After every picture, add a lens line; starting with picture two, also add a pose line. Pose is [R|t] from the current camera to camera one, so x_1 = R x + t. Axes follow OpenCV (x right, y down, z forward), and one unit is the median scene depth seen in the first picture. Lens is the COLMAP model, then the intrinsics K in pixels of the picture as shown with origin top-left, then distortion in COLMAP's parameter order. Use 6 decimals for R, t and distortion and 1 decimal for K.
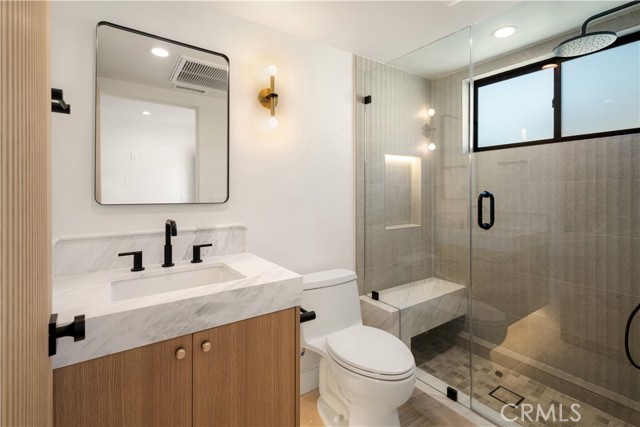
lens RADIAL K [[308.0, 0, 338.1], [0, 308.0, 193.2], [0, 0, 1]] dist [-0.003033, 0.000210]
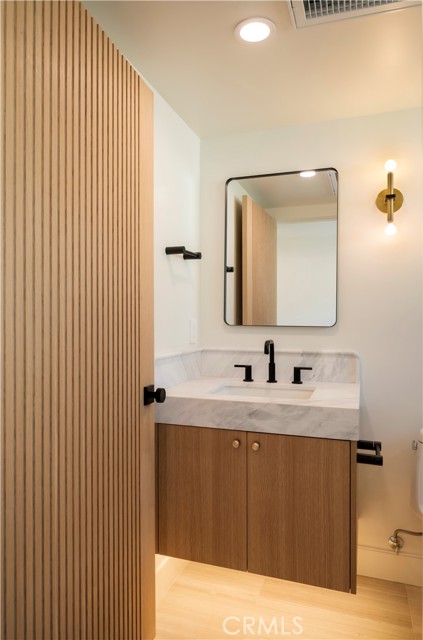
lens RADIAL K [[437.7, 0, 212.1], [0, 437.7, 319.3], [0, 0, 1]] dist [0.005393, -0.000816]
pose [[0.567859, 0.008492, -0.823082, 0.548254], [-0.006587, 0.999962, 0.005772, 0.004056], [0.823100, 0.002144, 0.567893, -0.055414]]
